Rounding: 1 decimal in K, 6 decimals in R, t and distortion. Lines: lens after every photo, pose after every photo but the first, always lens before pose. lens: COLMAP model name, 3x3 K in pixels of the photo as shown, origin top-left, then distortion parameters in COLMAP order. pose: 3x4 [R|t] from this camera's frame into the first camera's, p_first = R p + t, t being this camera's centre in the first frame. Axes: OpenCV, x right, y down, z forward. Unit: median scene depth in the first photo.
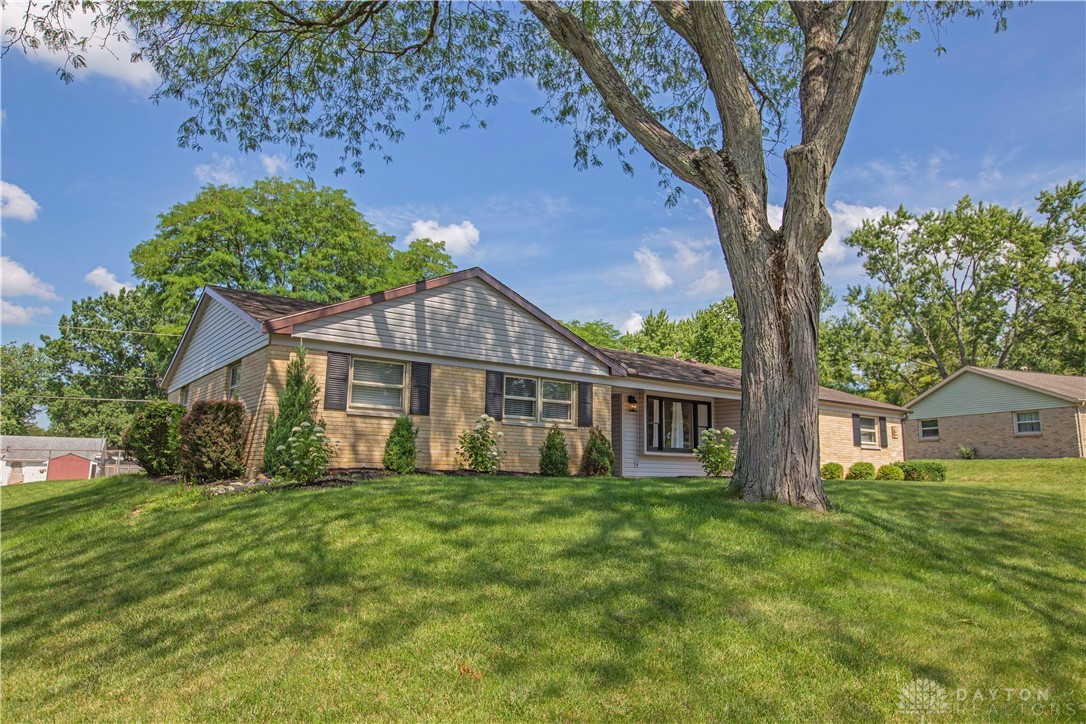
lens RADIAL K [[697.3, 0, 548.6], [0, 697.3, 376.1], [0, 0, 1]] dist [0.004890, -0.000609]
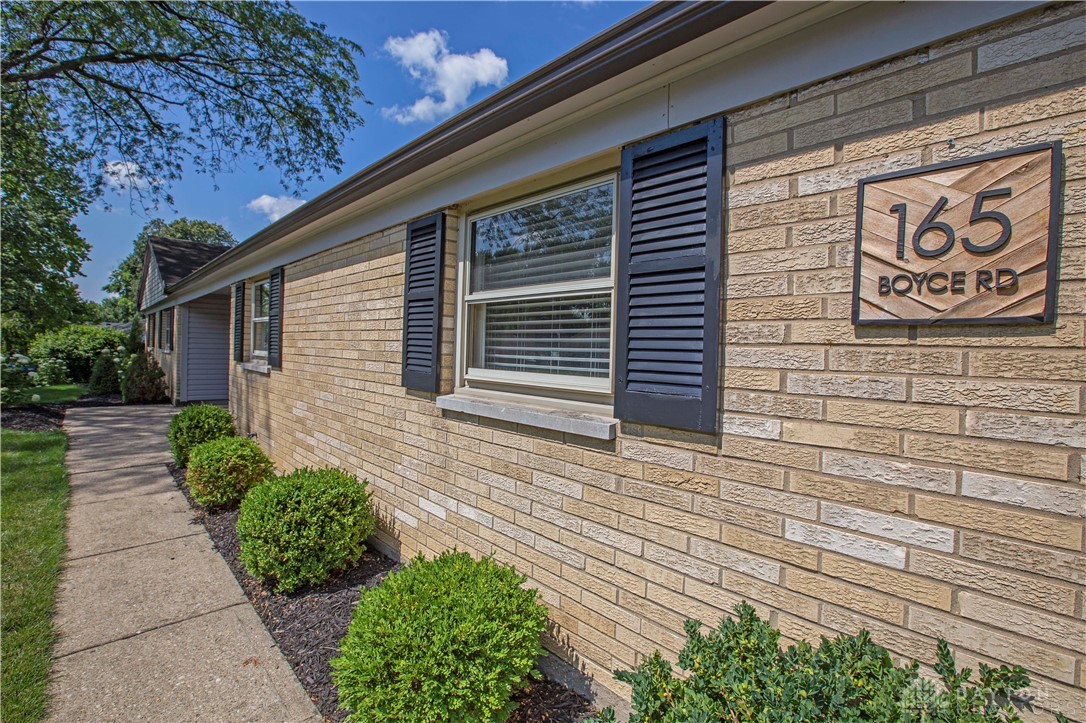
lens RADIAL K [[511.2, 0, 543.0], [0, 511.2, 361.5], [0, 0, 1]] dist [-0.063493, 0.023243]
pose [[0.110073, 0.010285, -0.993870, 0.811746], [0.111311, 0.993528, 0.022609, 0.129869], [0.987671, -0.113118, 0.108216, 1.429163]]
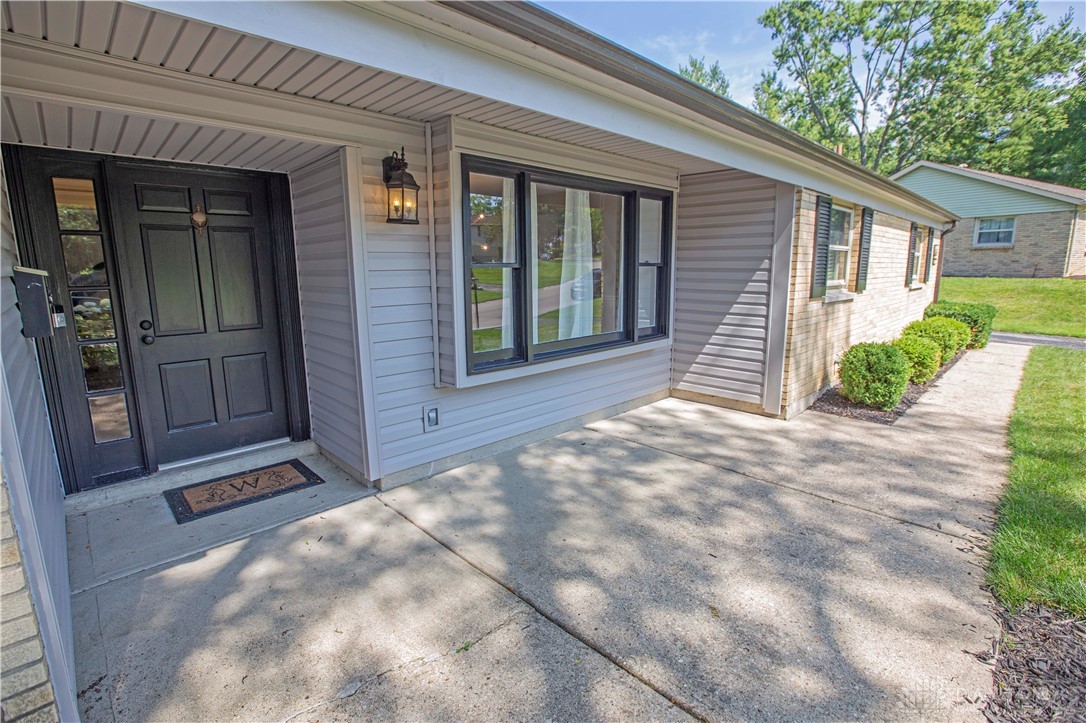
lens RADIAL K [[511.2, 0, 543.0], [0, 511.2, 361.5], [0, 0, 1]] dist [-0.063493, 0.023243]
pose [[0.991082, -0.049956, 0.123538, 0.167380], [0.008367, 0.948570, 0.316457, 0.047108], [-0.132994, -0.312601, 0.940528, 0.933427]]
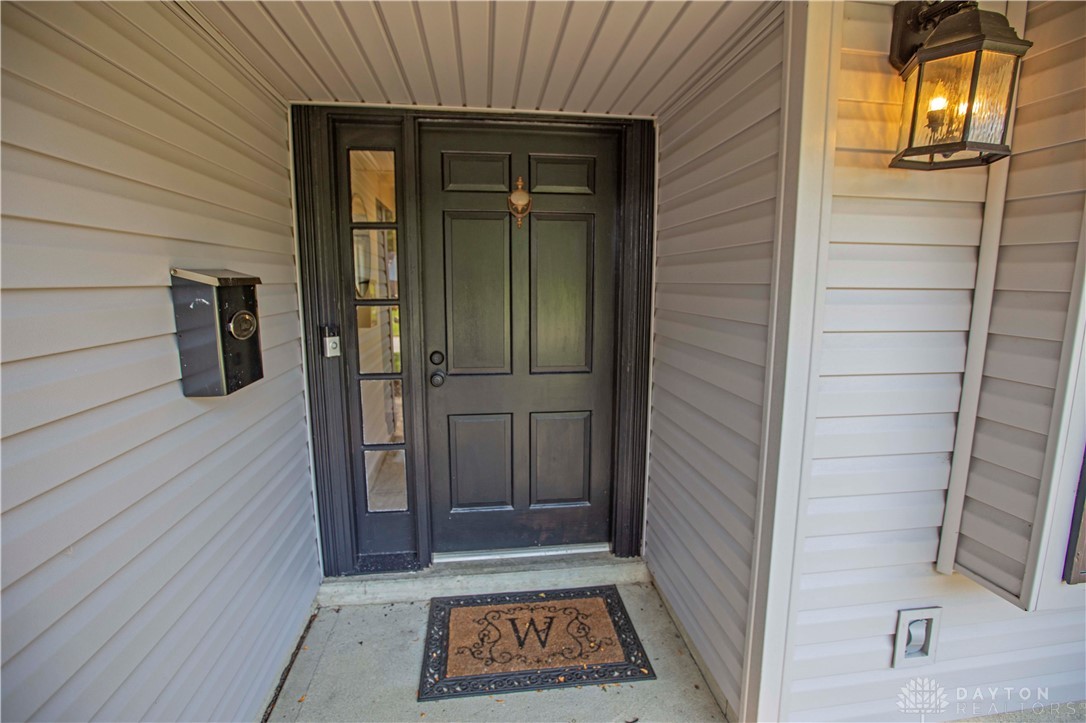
lens RADIAL K [[511.2, 0, 543.0], [0, 511.2, 361.5], [0, 0, 1]] dist [-0.063493, 0.023243]
pose [[0.875501, 0.054949, -0.480082, 0.126562], [0.081233, 0.962638, 0.258322, 0.062291], [0.476339, -0.265160, 0.838326, 1.045576]]
